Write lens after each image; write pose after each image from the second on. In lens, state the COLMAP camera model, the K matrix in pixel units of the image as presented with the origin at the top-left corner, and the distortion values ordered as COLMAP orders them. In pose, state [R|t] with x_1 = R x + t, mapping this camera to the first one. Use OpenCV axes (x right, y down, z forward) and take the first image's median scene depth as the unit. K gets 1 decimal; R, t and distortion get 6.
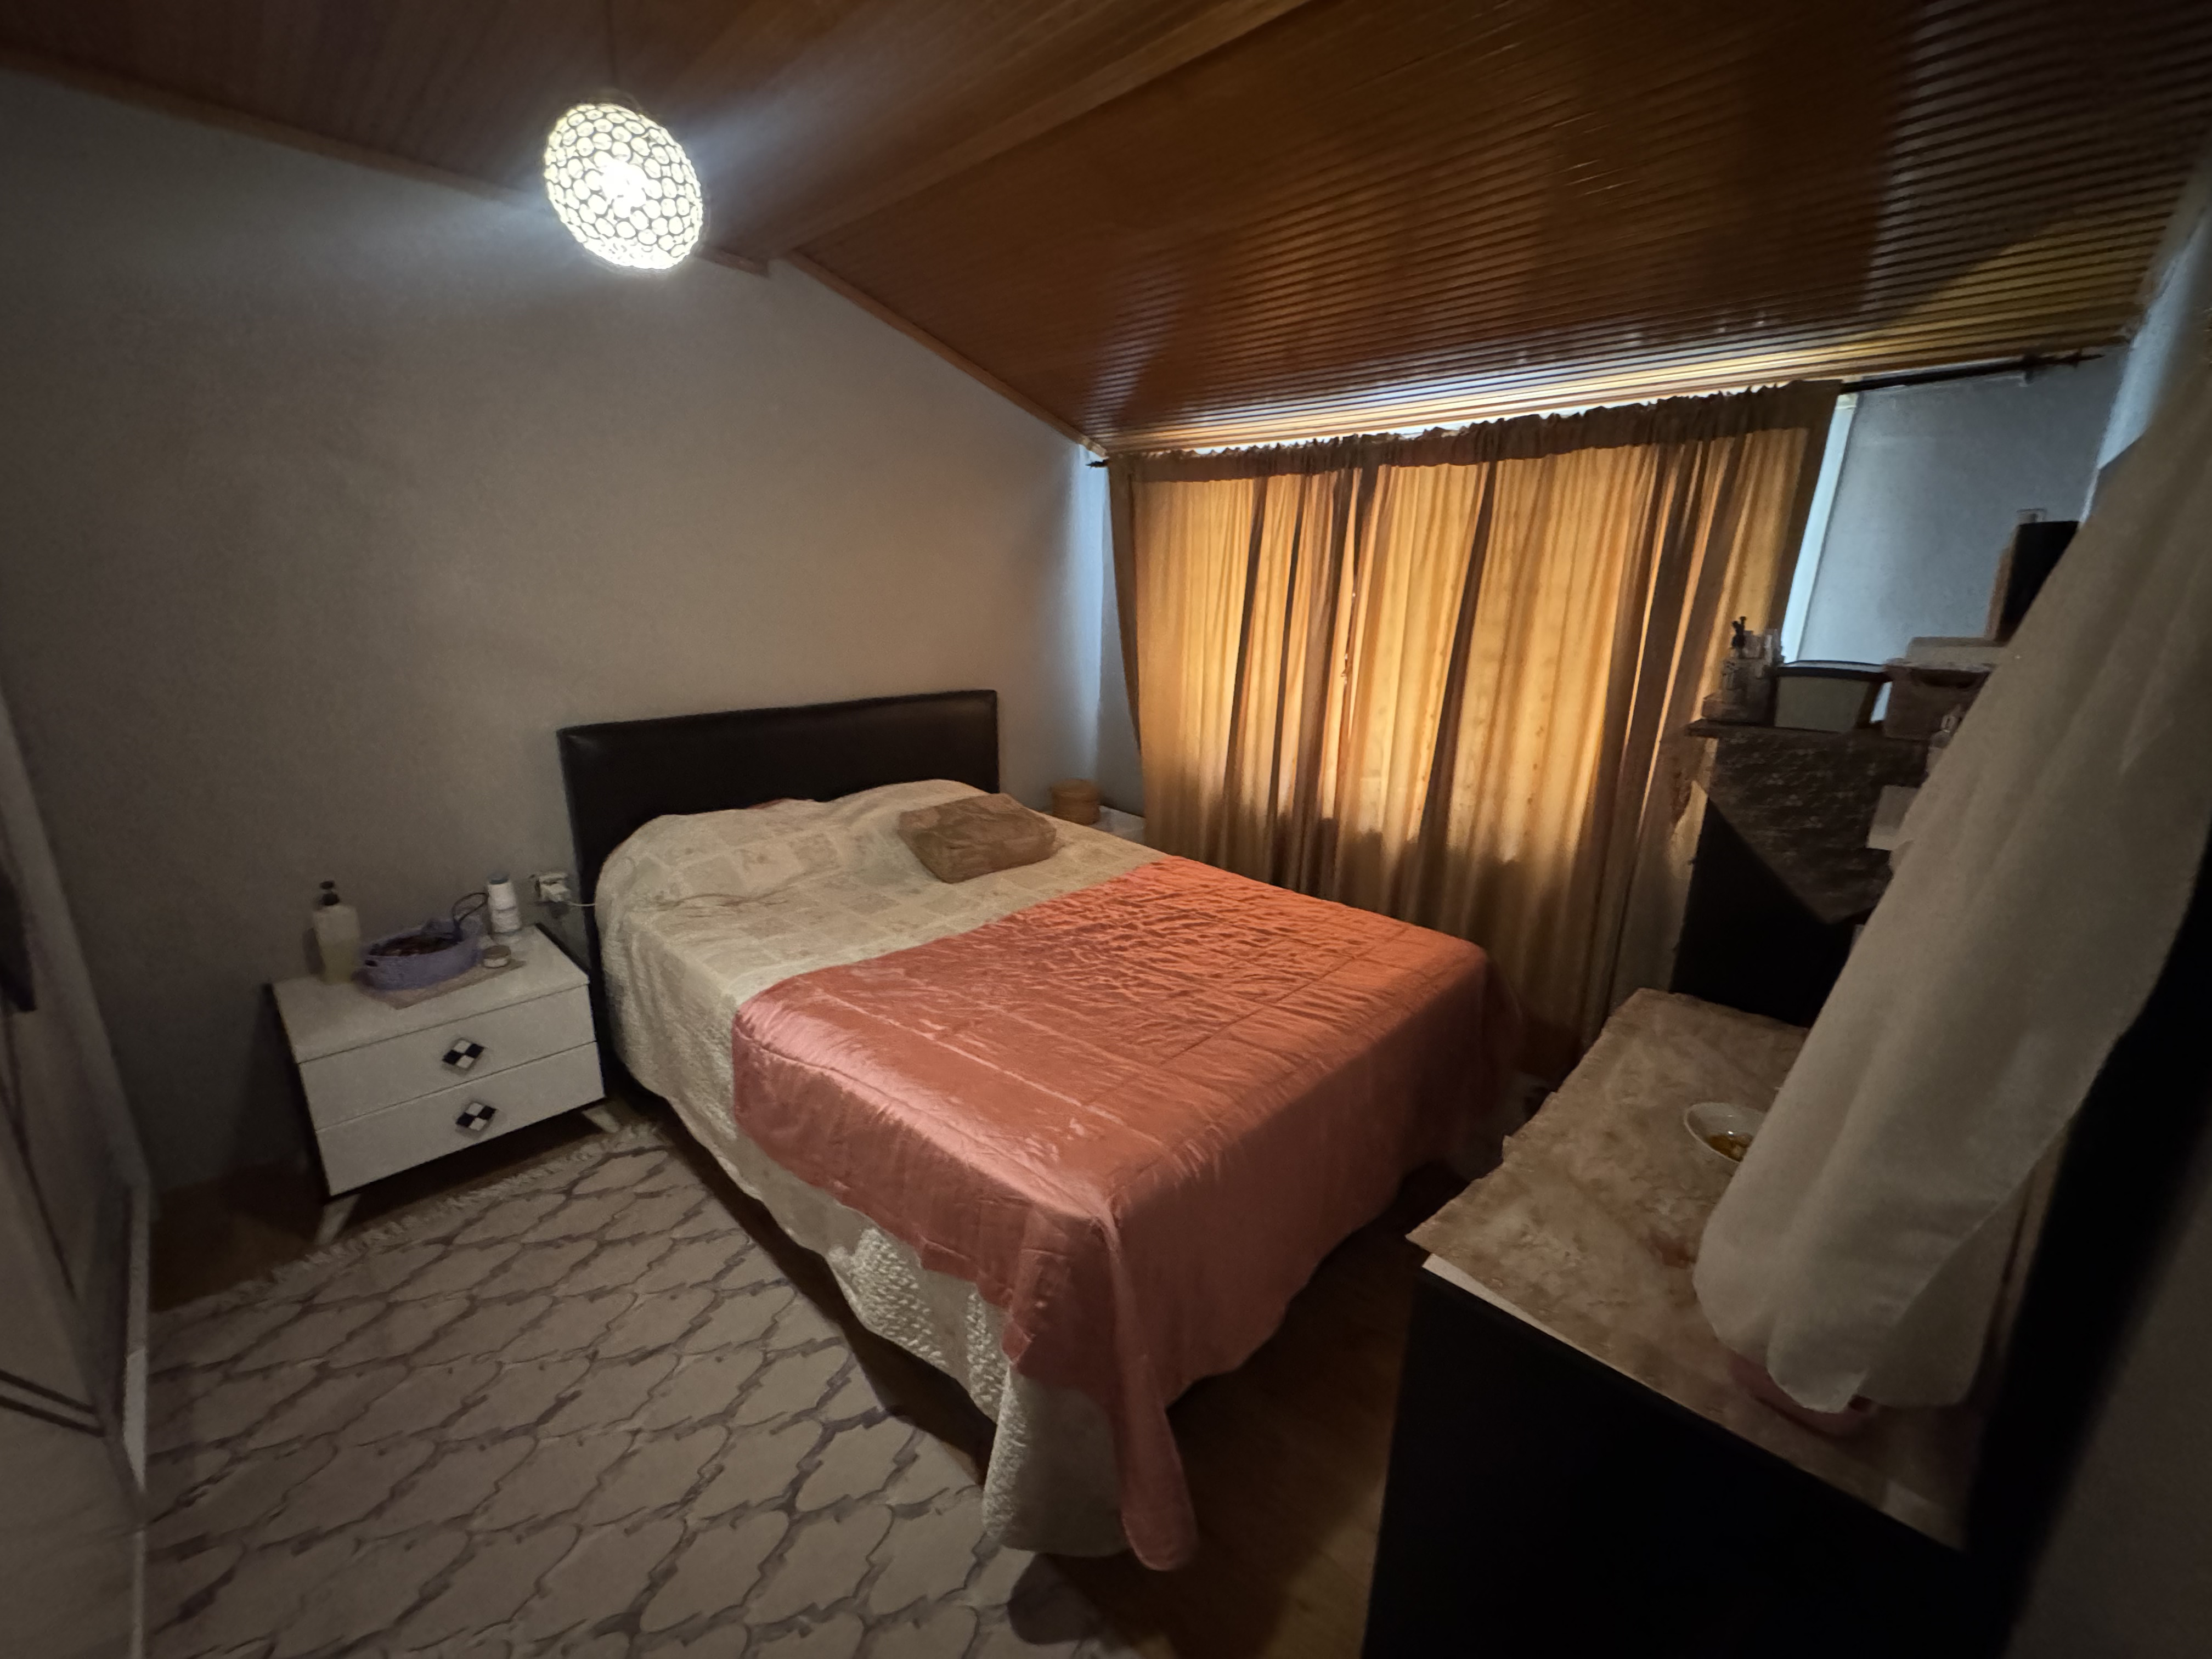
lens RADIAL K [[886.9, 0, 1106.5], [0, 886.9, 825.1], [0, 0, 1]] dist [-0.002613, 0.000364]
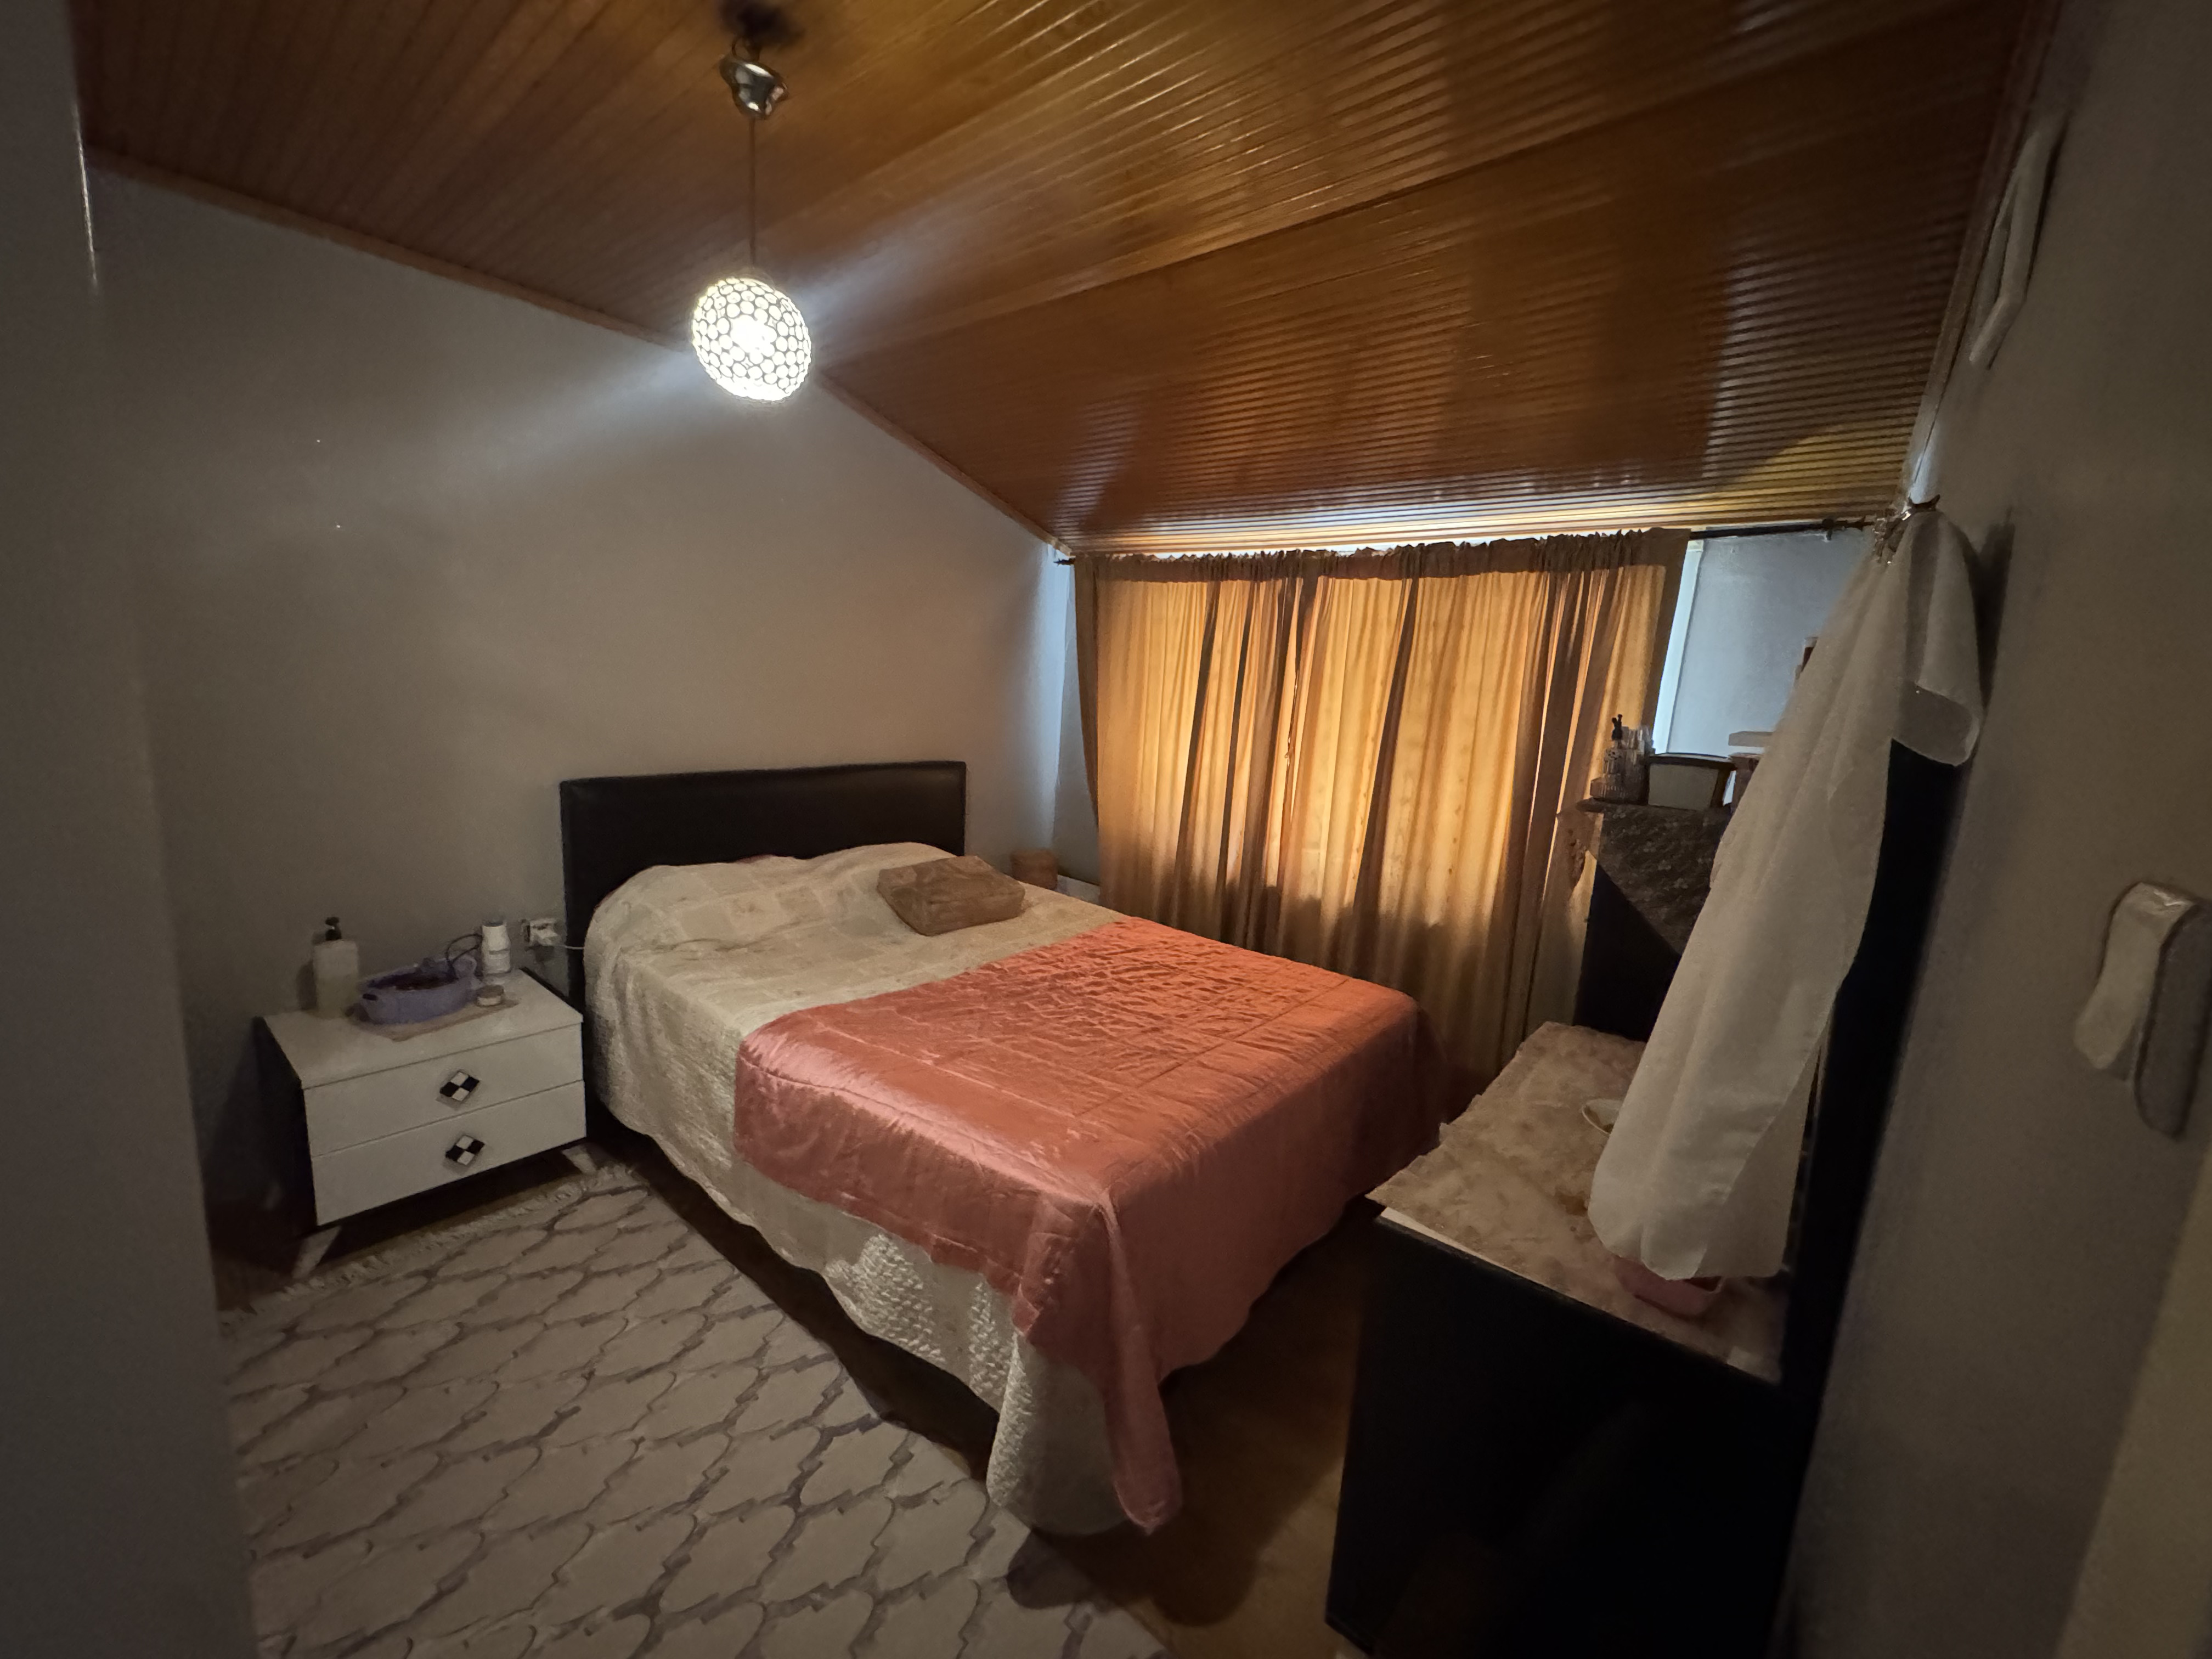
lens RADIAL K [[886.9, 0, 1106.5], [0, 886.9, 825.1], [0, 0, 1]] dist [-0.002613, 0.000364]
pose [[0.996514, 0.026517, 0.079101, -0.066925], [-0.018857, 0.995197, -0.096059, 0.041772], [-0.081268, 0.094232, 0.992228, -0.120513]]
